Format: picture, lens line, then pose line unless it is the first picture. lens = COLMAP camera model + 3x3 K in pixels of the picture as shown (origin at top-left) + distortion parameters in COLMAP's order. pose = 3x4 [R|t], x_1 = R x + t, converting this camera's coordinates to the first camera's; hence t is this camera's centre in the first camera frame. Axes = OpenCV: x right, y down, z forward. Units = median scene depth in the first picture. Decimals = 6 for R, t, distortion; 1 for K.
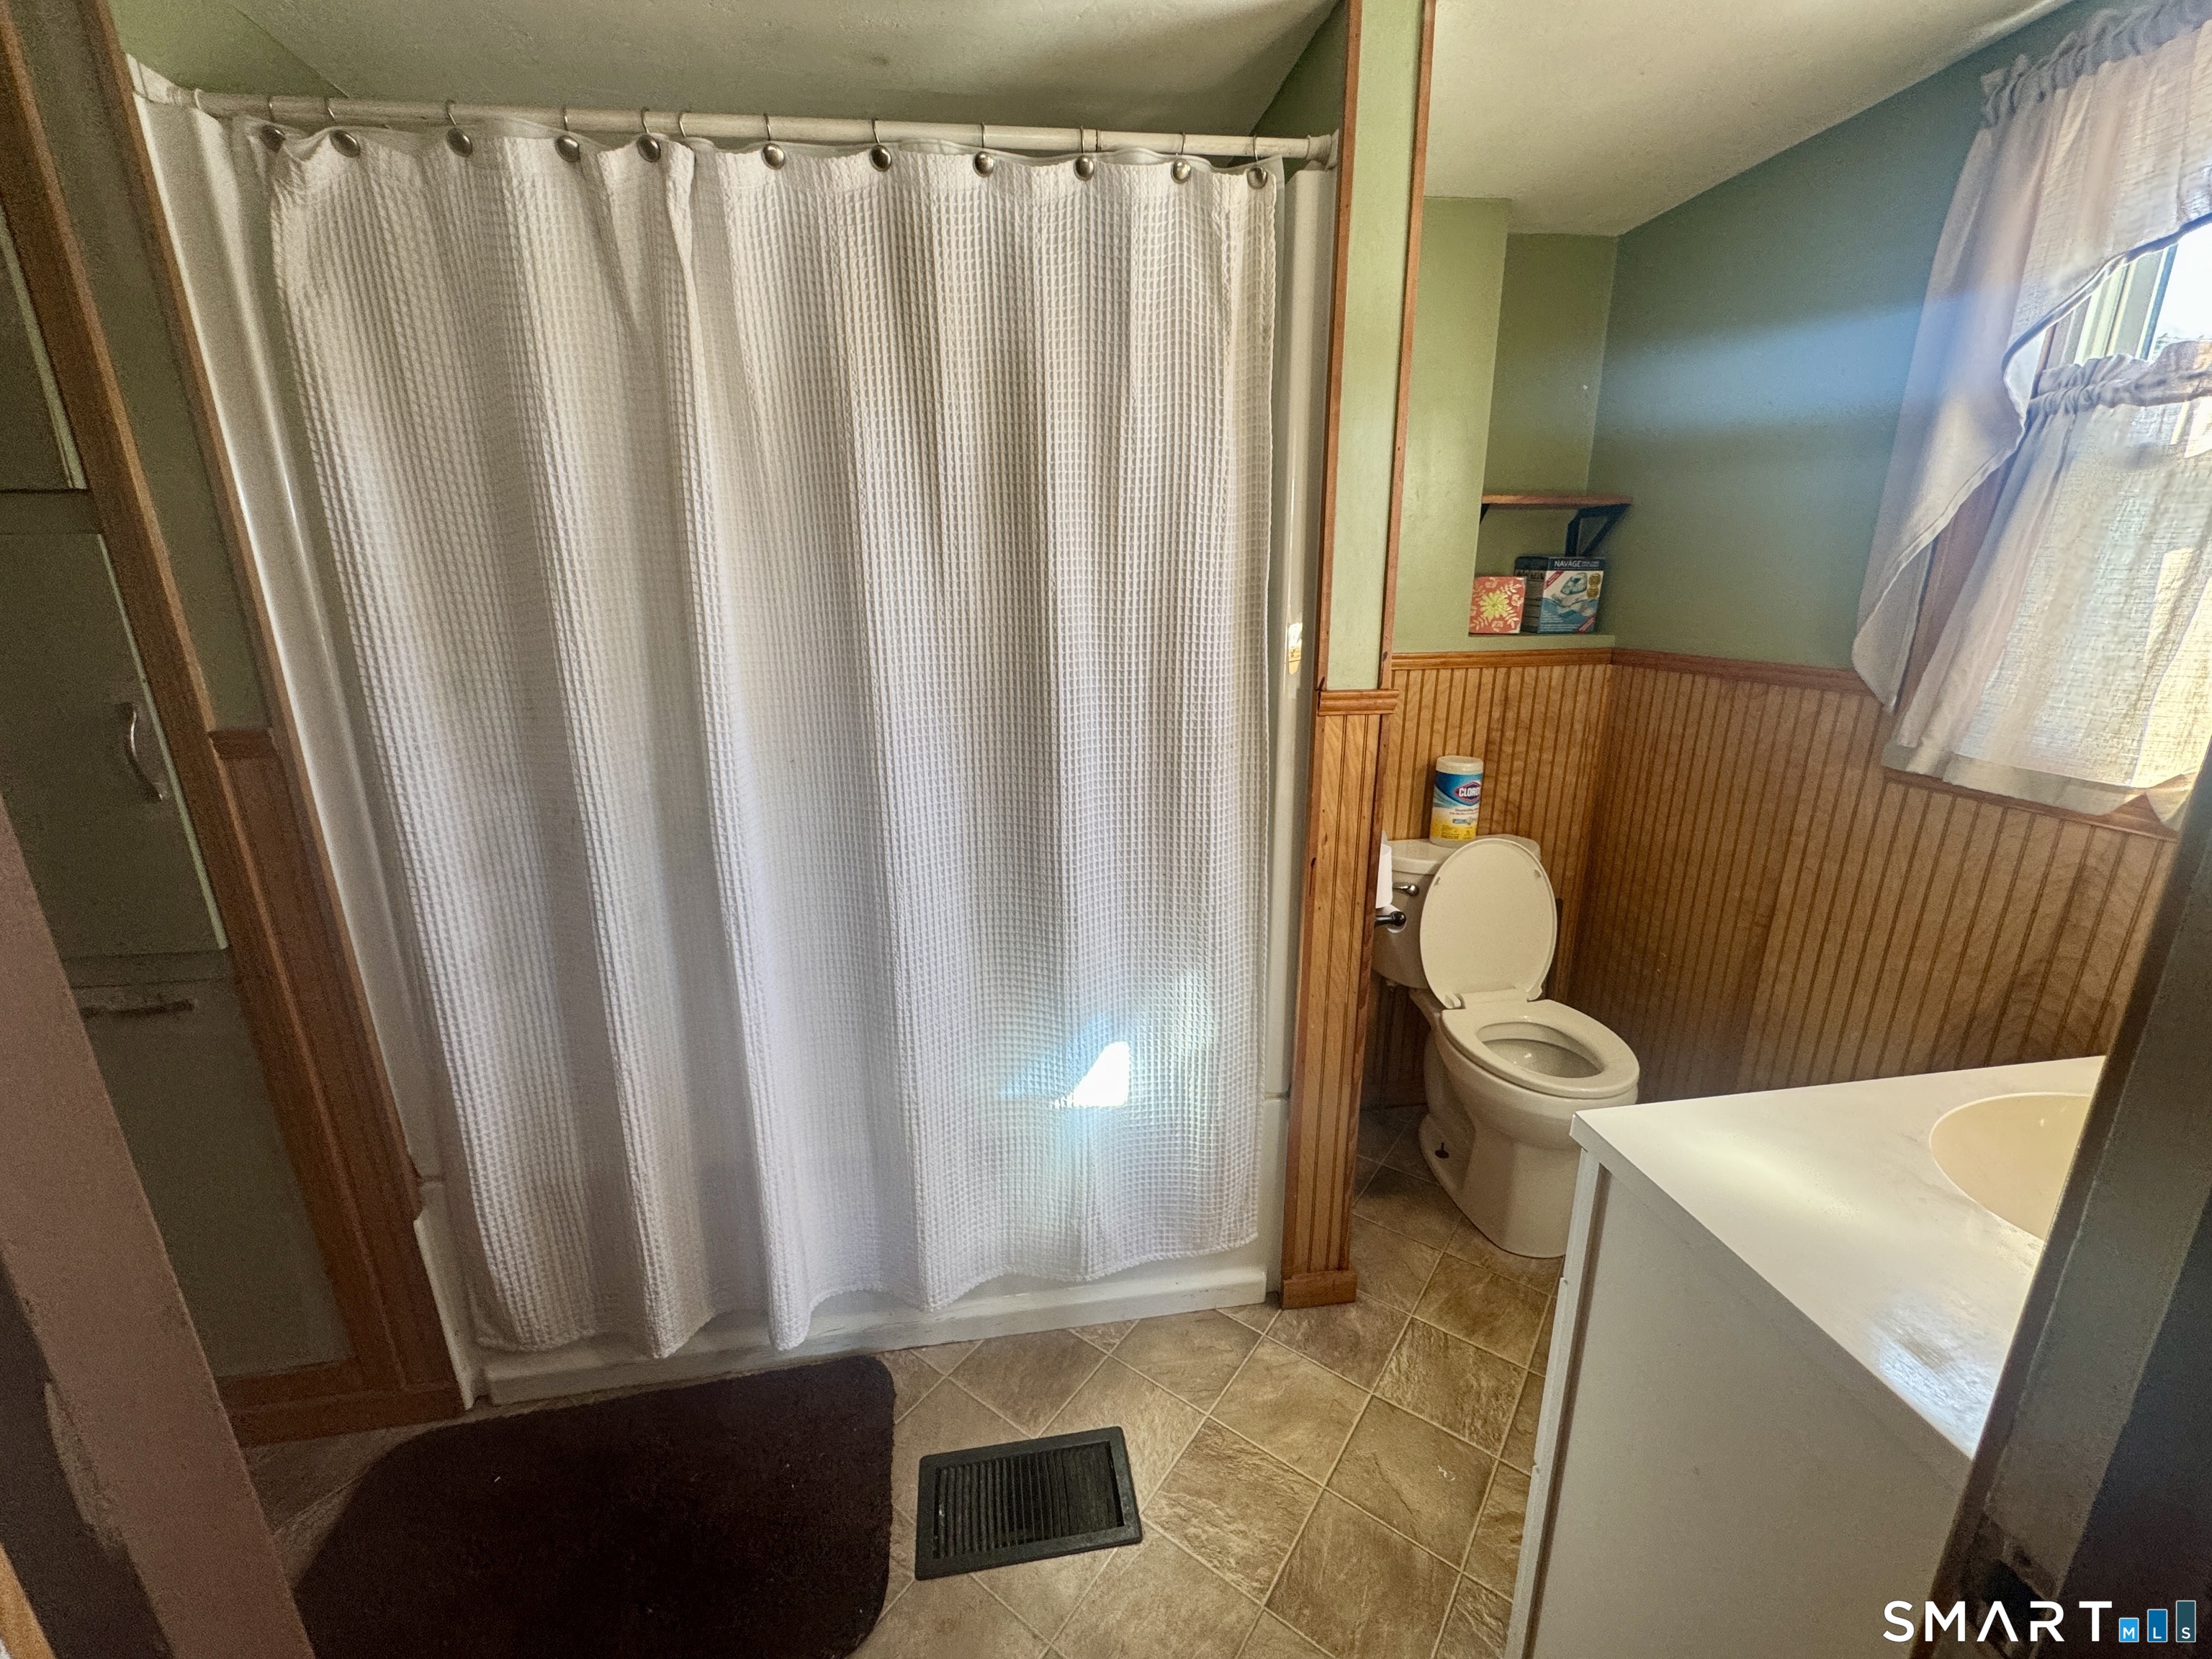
lens RADIAL K [[893.2, 0, 1118.7], [0, 893.2, 833.3], [0, 0, 1]] dist [-0.003011, -0.000069]
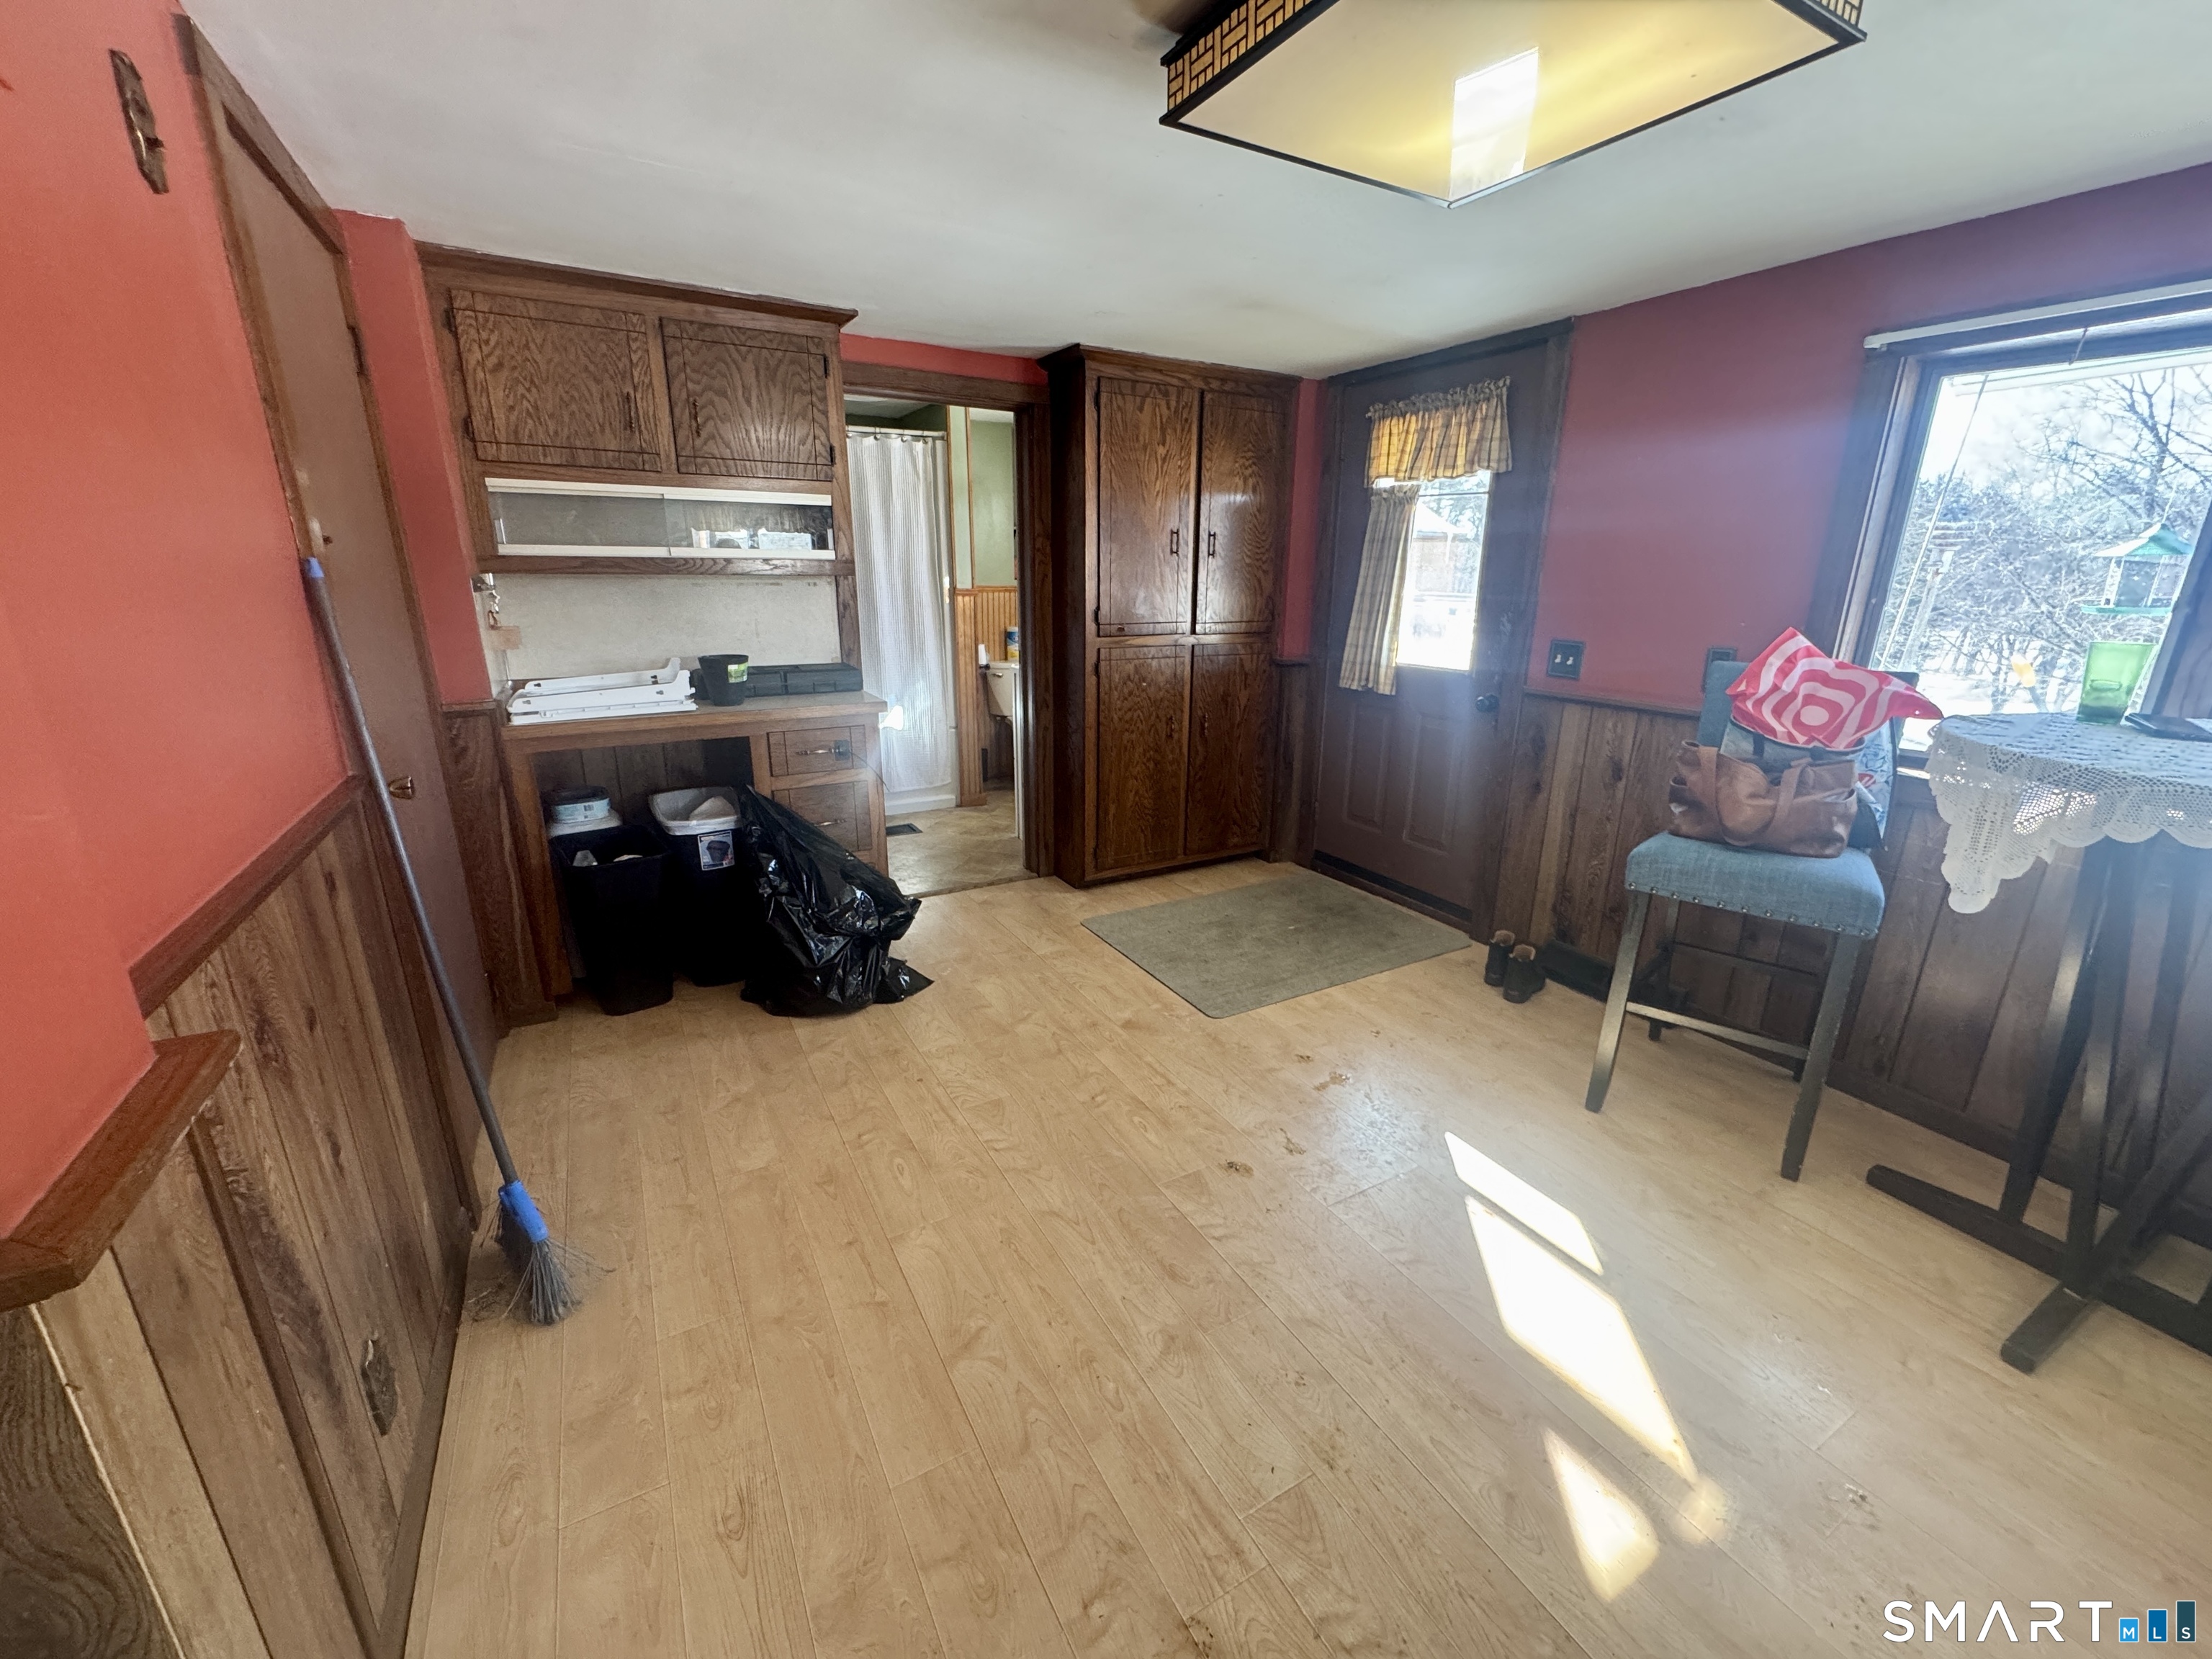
lens RADIAL K [[893.2, 0, 1109.4], [0, 893.2, 823.3], [0, 0, 1]] dist [-0.003011, -0.000069]
pose [[0.935796, -0.078032, 0.343798, -0.420274], [0.080074, 0.996755, 0.008279, 0.684788], [-0.343328, 0.019782, 0.939007, -2.162541]]
